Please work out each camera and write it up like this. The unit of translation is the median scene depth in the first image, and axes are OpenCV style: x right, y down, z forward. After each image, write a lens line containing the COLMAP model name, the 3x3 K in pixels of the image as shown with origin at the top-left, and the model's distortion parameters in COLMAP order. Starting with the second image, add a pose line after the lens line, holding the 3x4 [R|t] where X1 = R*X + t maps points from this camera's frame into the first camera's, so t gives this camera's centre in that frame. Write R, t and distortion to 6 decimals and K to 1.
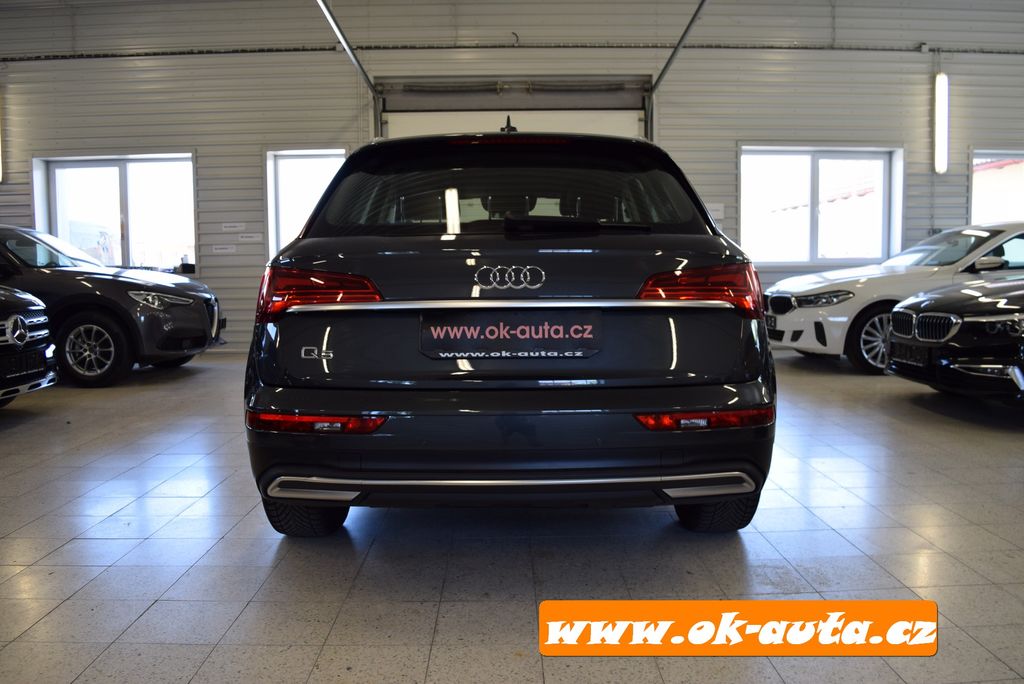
lens RADIAL K [[808.7, 0, 511.0], [0, 808.7, 339.4], [0, 0, 1]] dist [-0.095392, 0.025322]
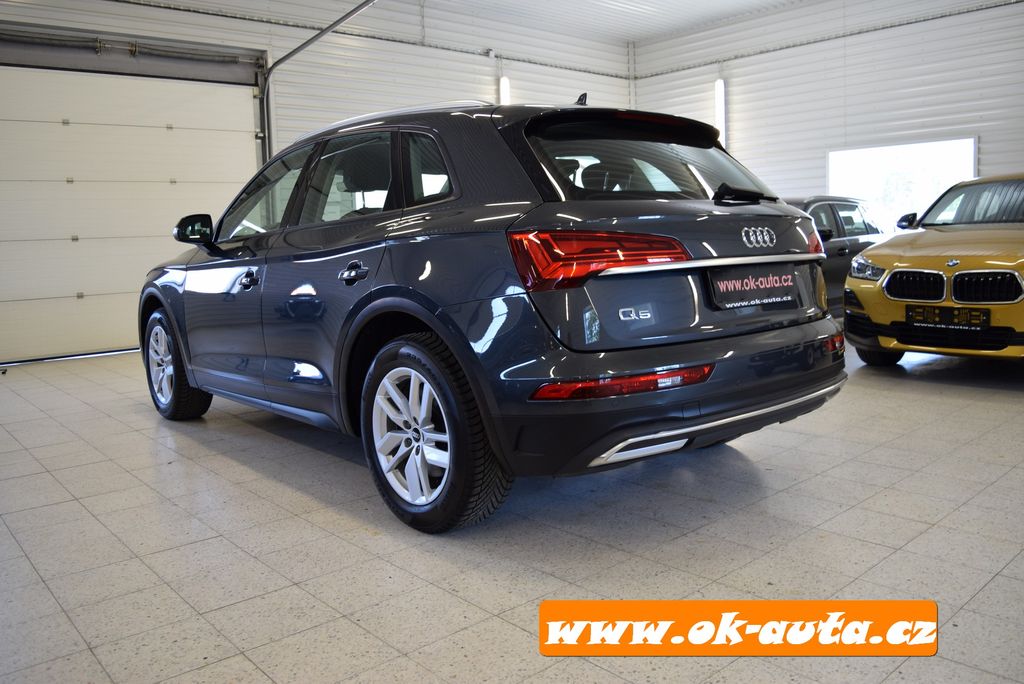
lens RADIAL K [[808.7, 0, 513.6], [0, 808.7, 340.1], [0, 0, 1]] dist [-0.095392, 0.025322]
pose [[0.755279, -0.093348, 0.648721, -0.254515], [0.082283, 0.995479, 0.047446, -0.002721], [-0.650217, 0.017544, 0.759546, 0.081170]]
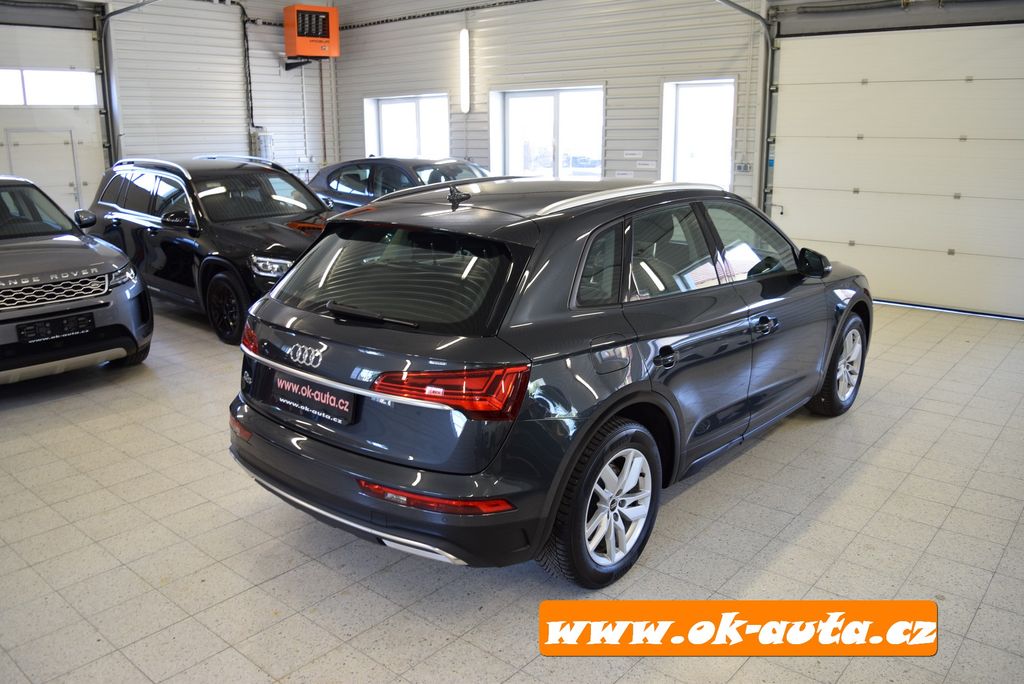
lens RADIAL K [[808.7, 0, 515.3], [0, 808.7, 339.6], [0, 0, 1]] dist [-0.095392, 0.025322]
pose [[0.755685, 0.167003, -0.633285, 0.265698], [-0.059872, 0.980510, 0.187125, -0.089927], [0.652193, -0.103492, 0.750955, 0.053828]]
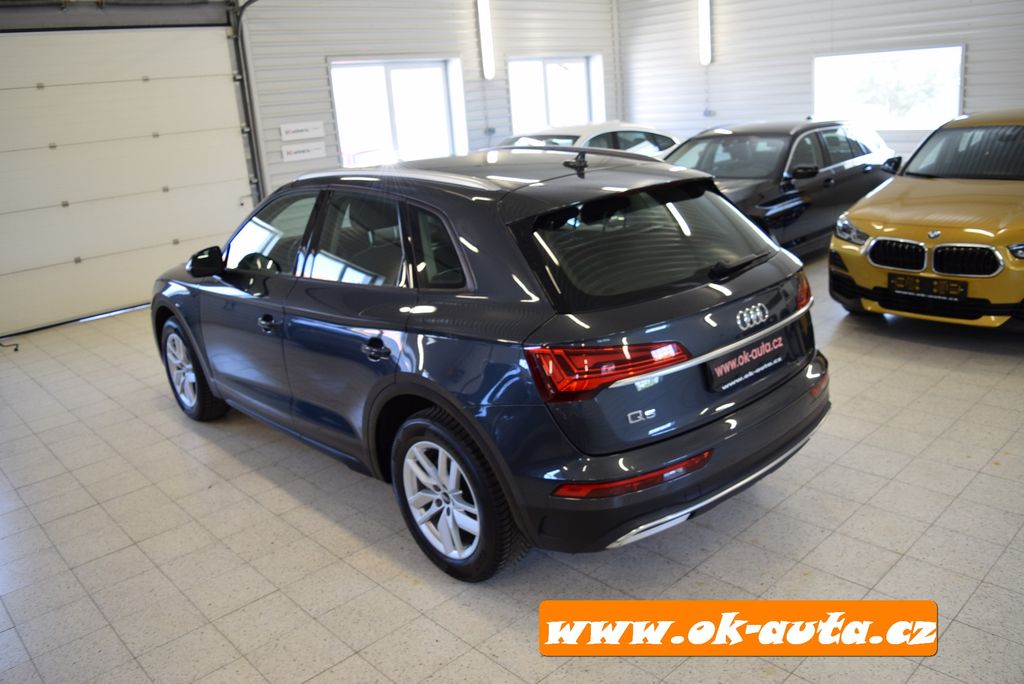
lens RADIAL K [[808.7, 0, 512.8], [0, 808.7, 338.2], [0, 0, 1]] dist [-0.095392, 0.025322]
pose [[0.736228, -0.236796, 0.633953, -0.266542], [0.129011, 0.968714, 0.212012, -0.087918], [-0.664323, -0.074303, 0.743744, 0.070802]]
